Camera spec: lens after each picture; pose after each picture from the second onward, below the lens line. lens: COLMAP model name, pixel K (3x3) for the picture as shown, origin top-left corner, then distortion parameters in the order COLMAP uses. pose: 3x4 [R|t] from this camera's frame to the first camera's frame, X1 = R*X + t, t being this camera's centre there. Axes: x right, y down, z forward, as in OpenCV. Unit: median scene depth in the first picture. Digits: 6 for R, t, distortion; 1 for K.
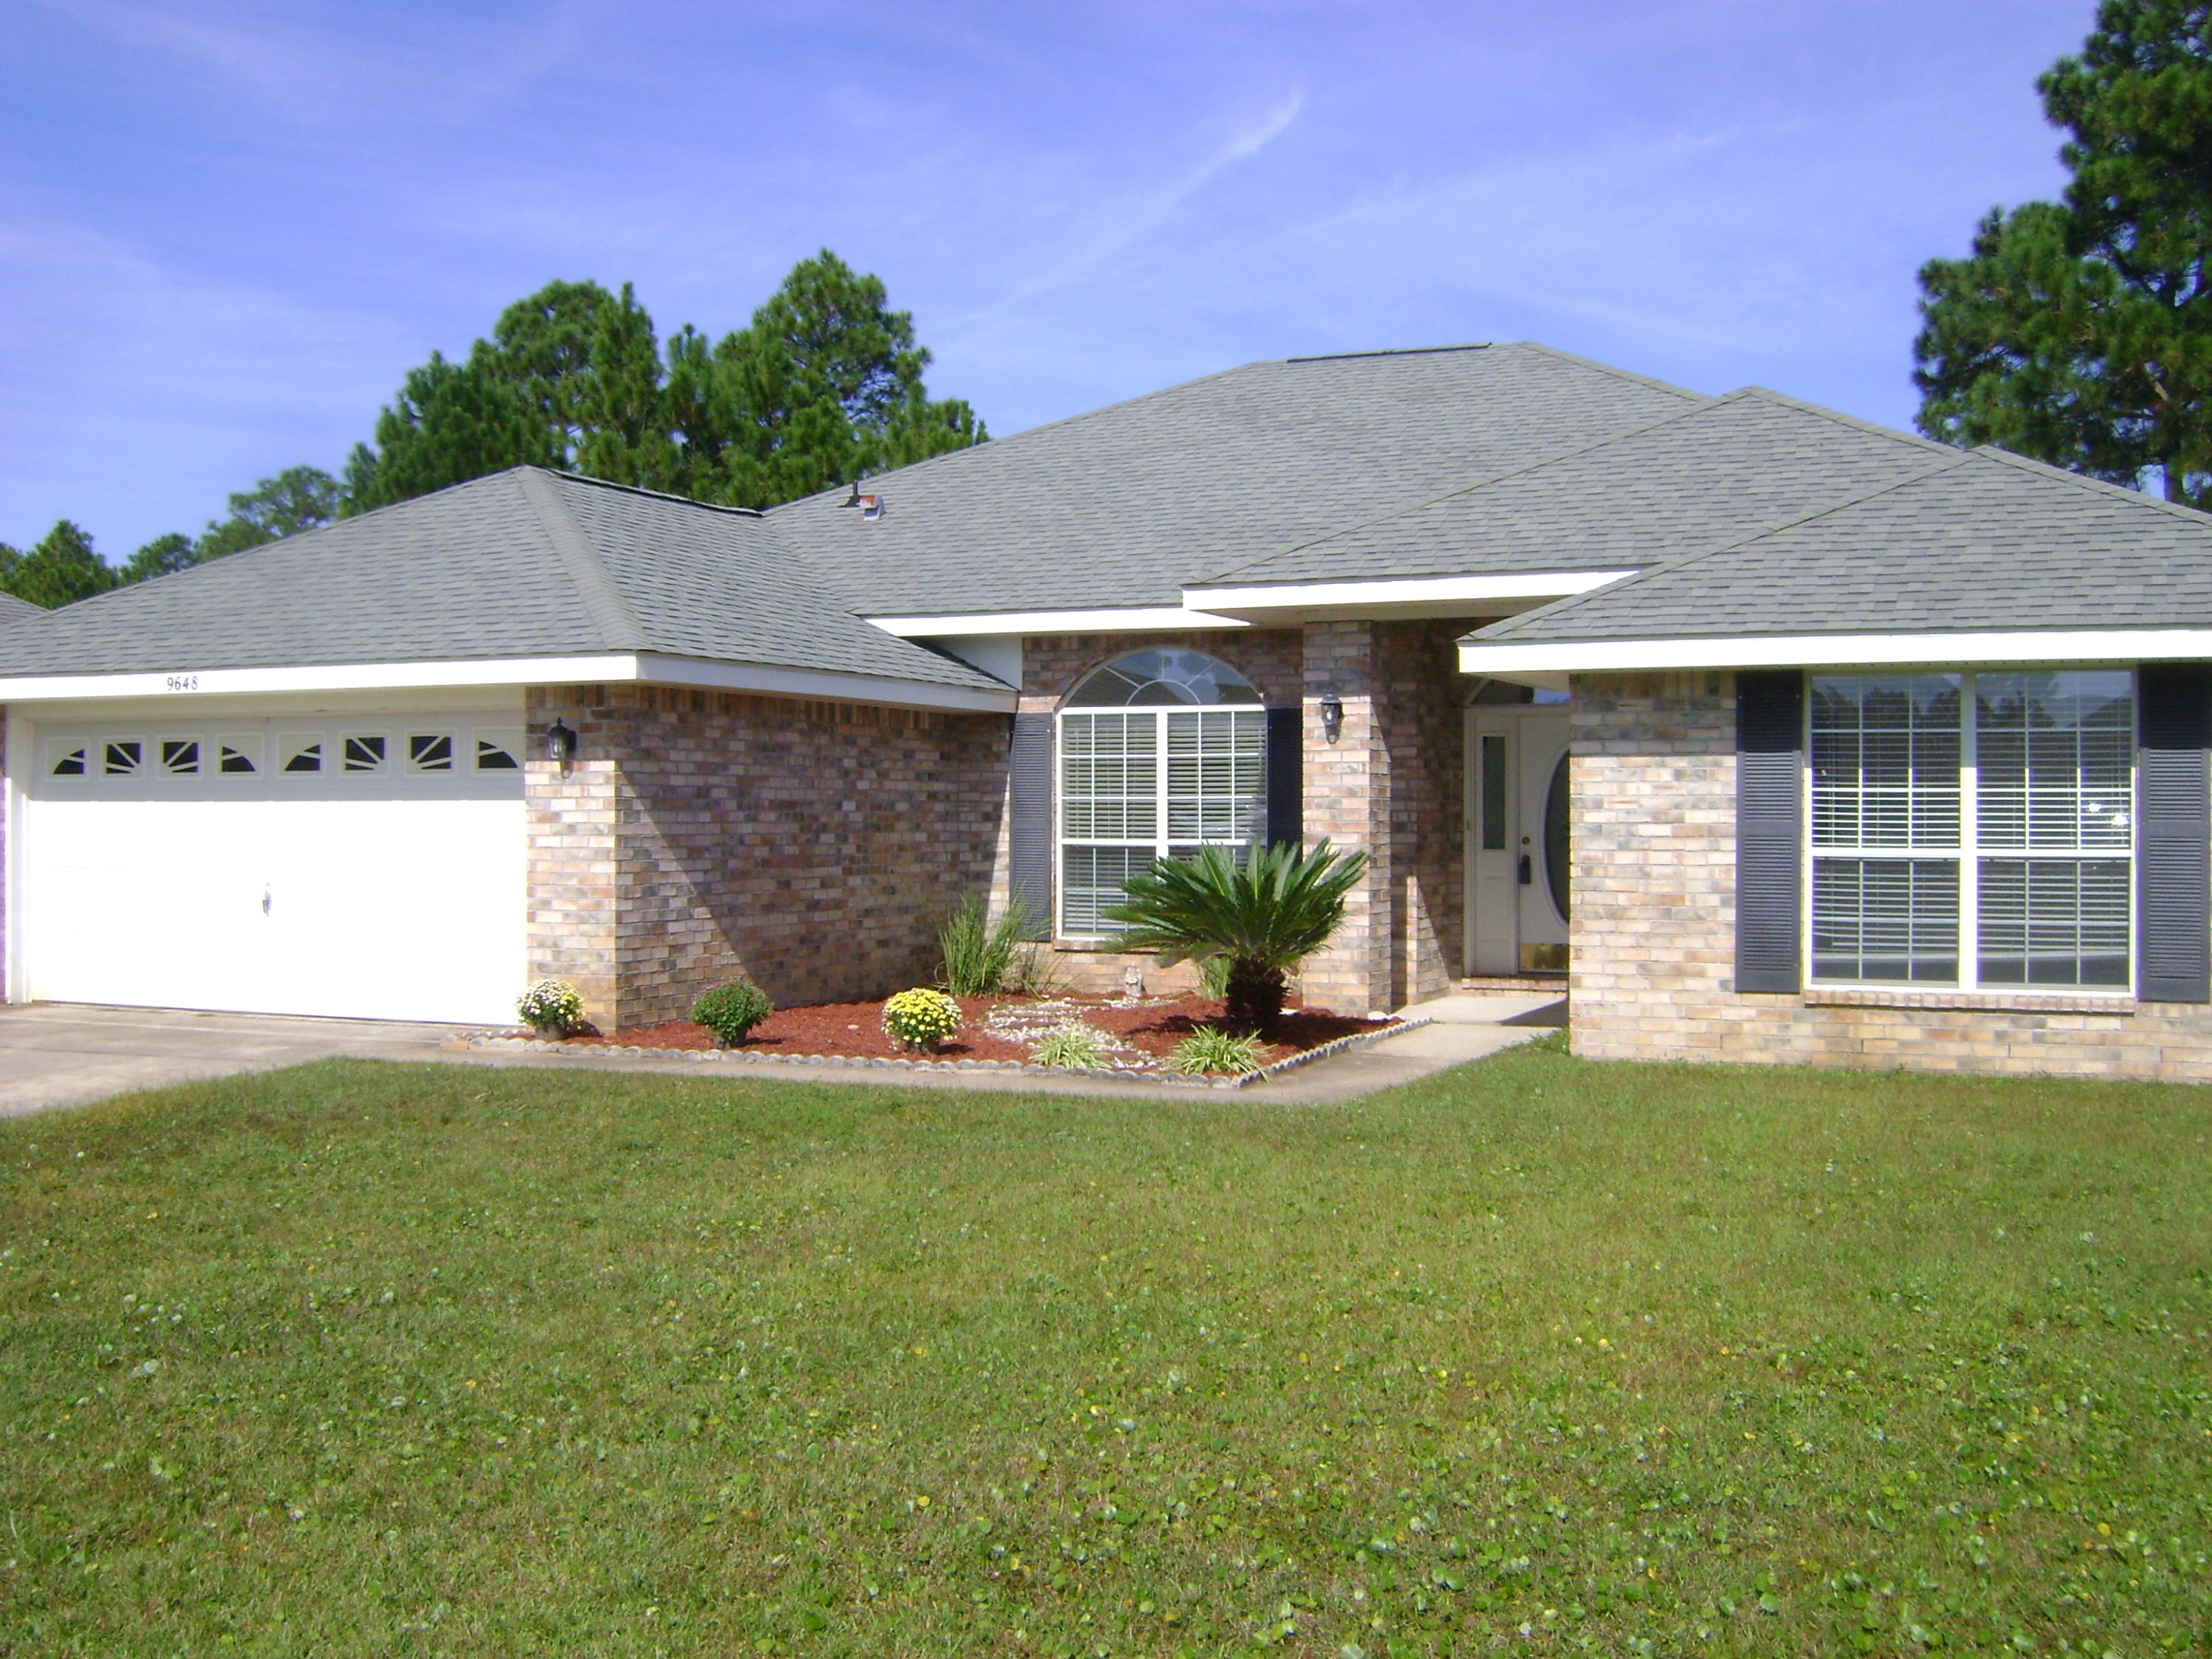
lens RADIAL K [[2338.9, 0, 1106.0], [0, 2338.9, 829.5], [0, 0, 1]] dist [-0.141285, 0.048012]
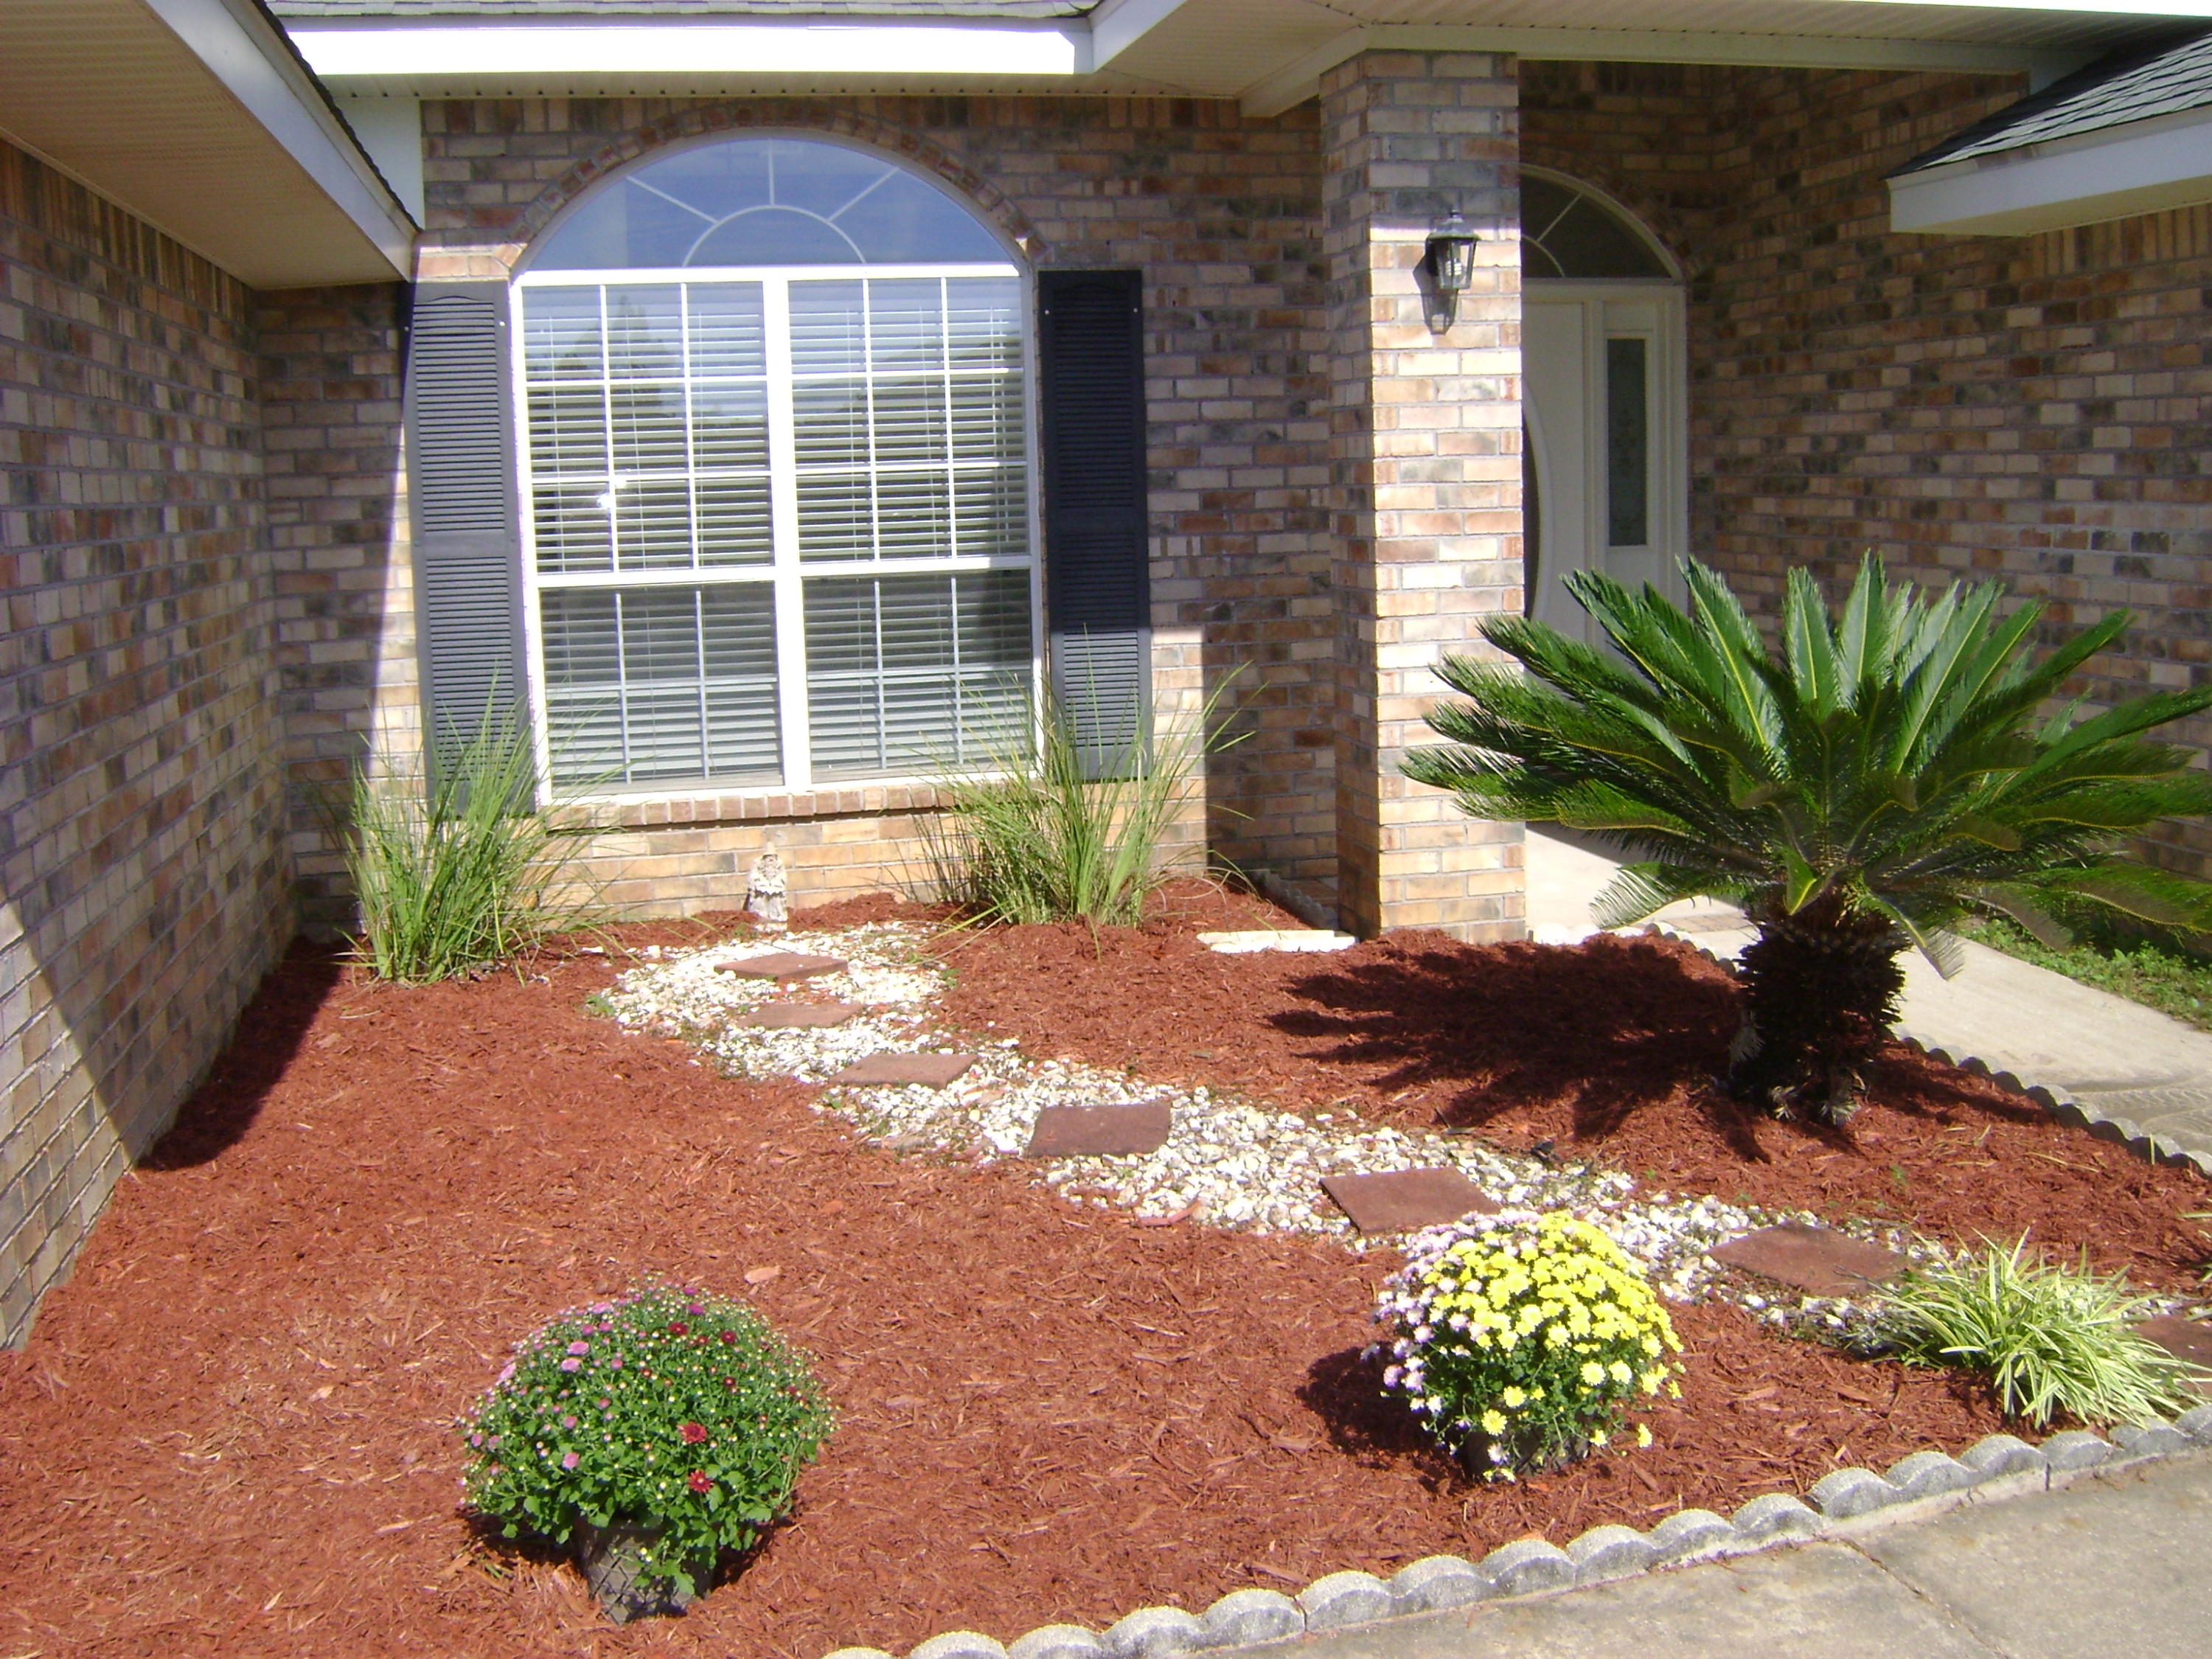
lens RADIAL K [[2308.4, 0, 1145.5], [0, 2308.4, 827.4], [0, 0, 1]] dist [-0.165747, 0.111832]
pose [[0.802295, -0.112774, 0.586179, -0.210009], [0.031227, 0.988576, 0.147451, -0.010057], [-0.596111, -0.099995, 0.796651, 0.683086]]
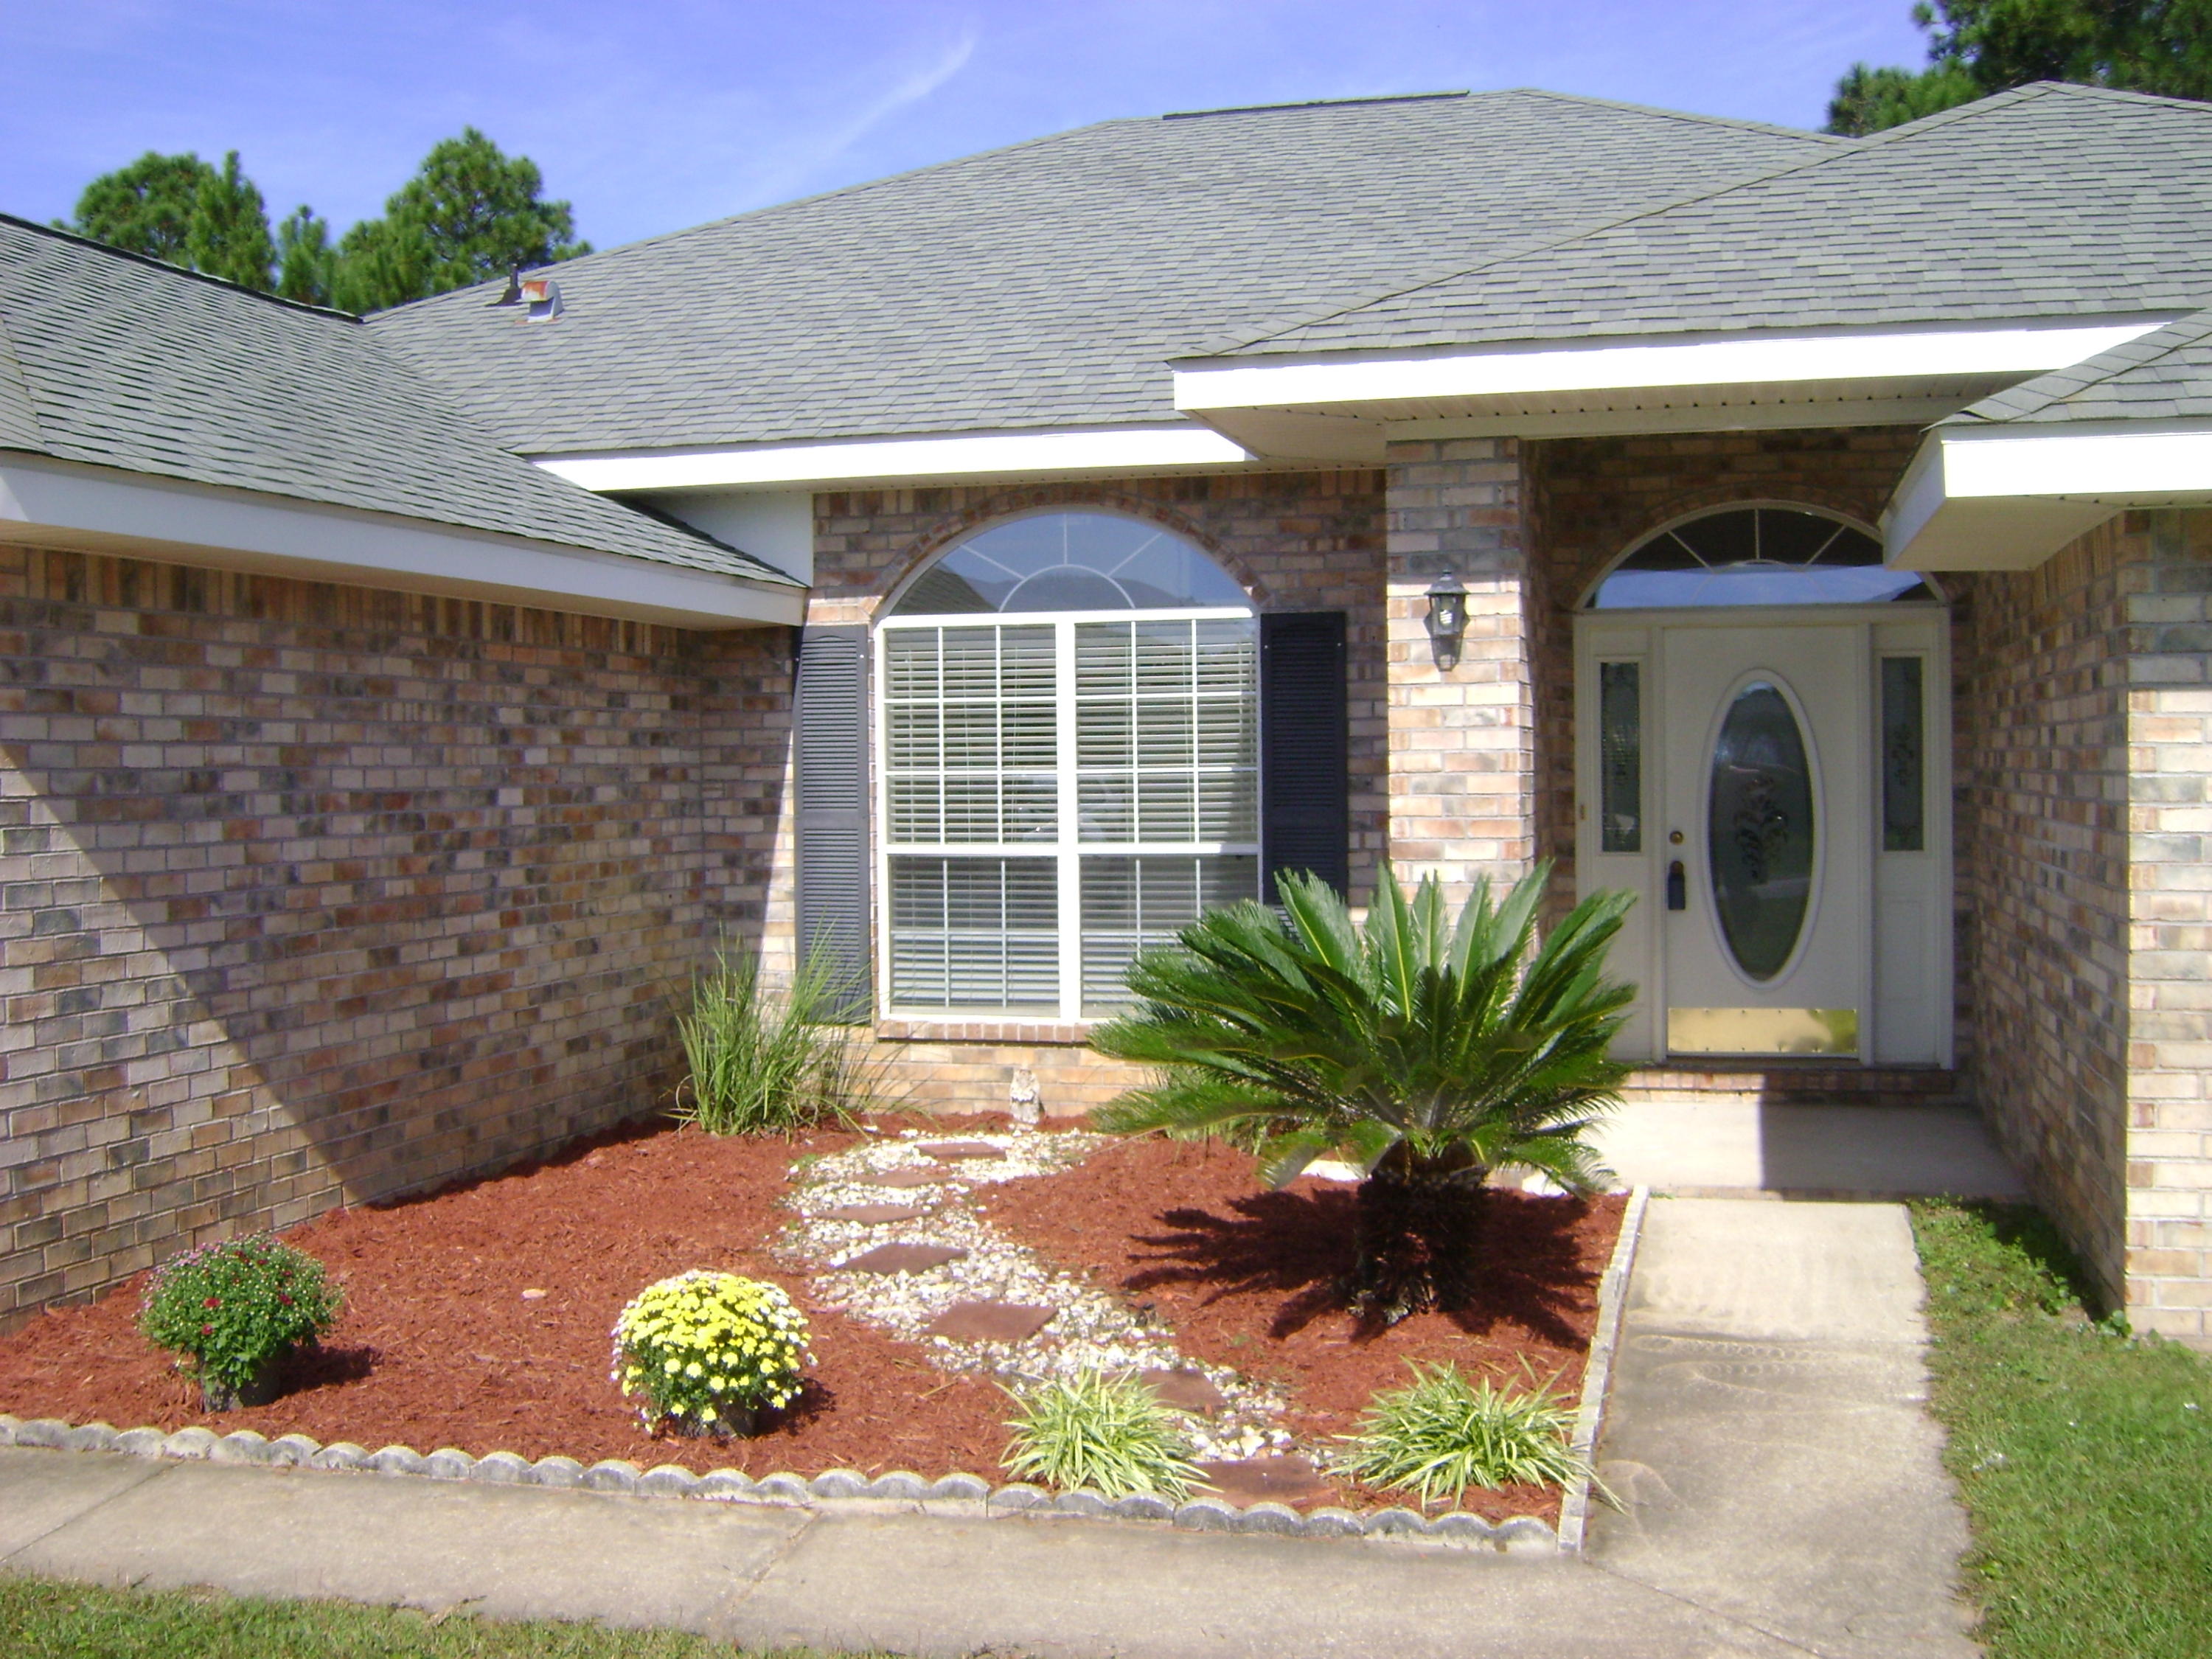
lens RADIAL K [[2337.1, 0, 1118.8], [0, 2337.1, 821.0], [0, 0, 1]] dist [-0.161192, 0.111544]
pose [[0.988647, -0.014969, 0.149513, -0.055639], [0.012377, 0.999757, 0.018256, -0.013376], [-0.149749, -0.016198, 0.988591, 0.490938]]
